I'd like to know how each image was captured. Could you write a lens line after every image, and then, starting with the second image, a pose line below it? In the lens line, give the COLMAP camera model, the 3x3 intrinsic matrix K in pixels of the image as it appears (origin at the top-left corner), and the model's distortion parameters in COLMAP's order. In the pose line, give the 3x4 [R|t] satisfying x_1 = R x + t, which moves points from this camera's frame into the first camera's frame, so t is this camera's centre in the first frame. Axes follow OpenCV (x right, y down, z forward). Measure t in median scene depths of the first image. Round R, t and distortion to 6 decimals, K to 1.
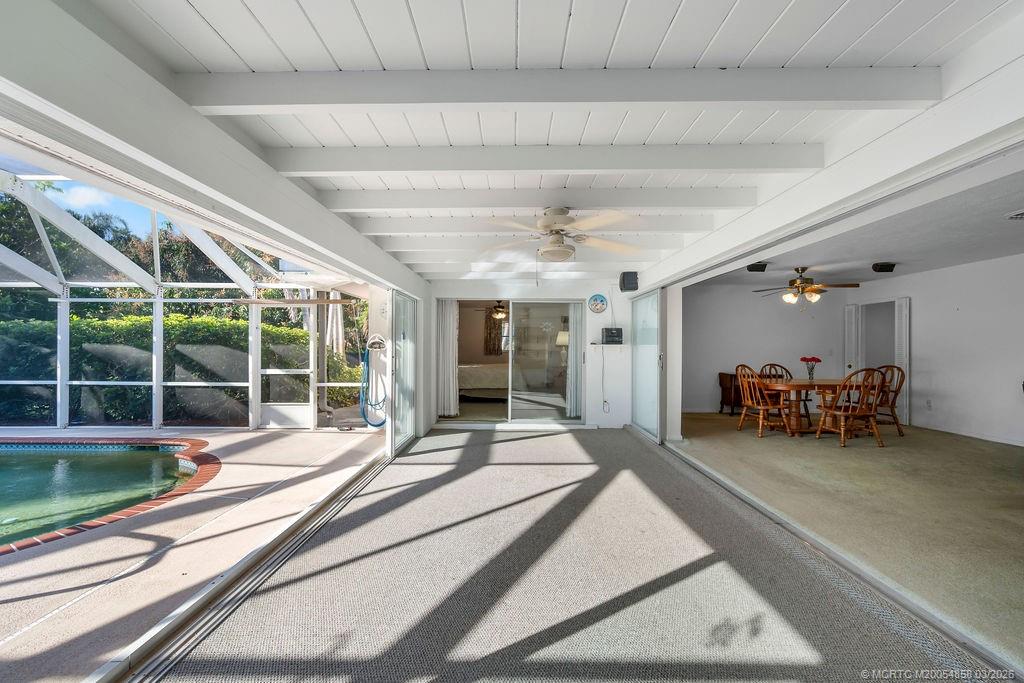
lens RADIAL K [[409.2, 0, 511.3], [0, 409.2, 349.2], [0, 0, 1]] dist [0.000475, -0.000145]
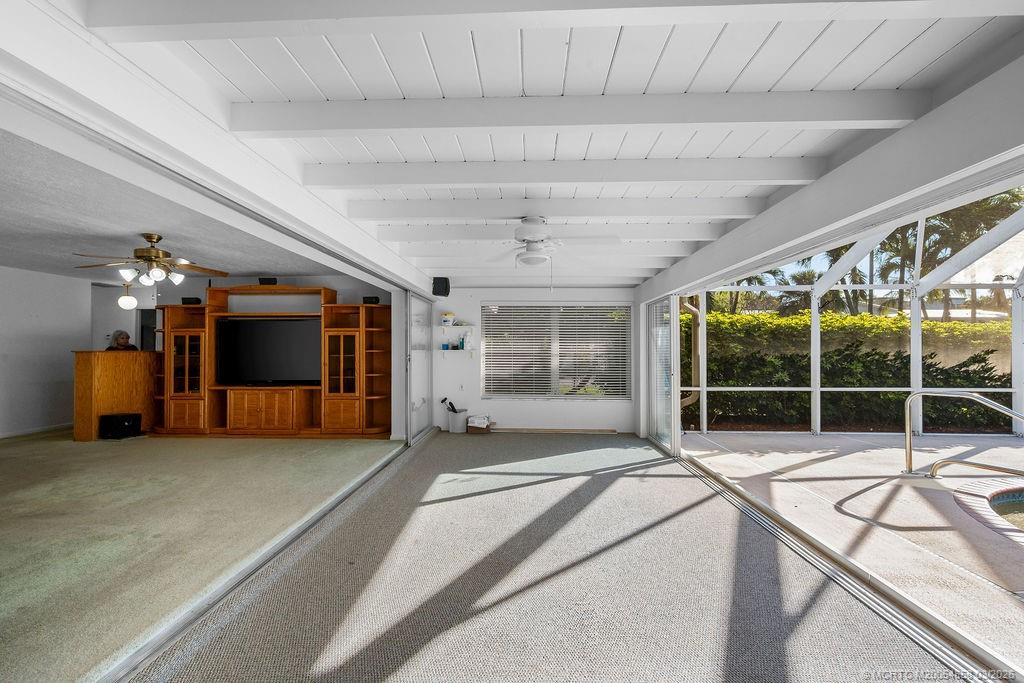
lens RADIAL K [[409.2, 0, 511.3], [0, 409.2, 349.2], [0, 0, 1]] dist [0.000475, -0.000145]
pose [[-0.998931, -0.000257, 0.046215, 0.127038], [-0.000330, 0.999999, -0.001572, -0.004675], [-0.046215, -0.001586, -0.998930, 2.232702]]
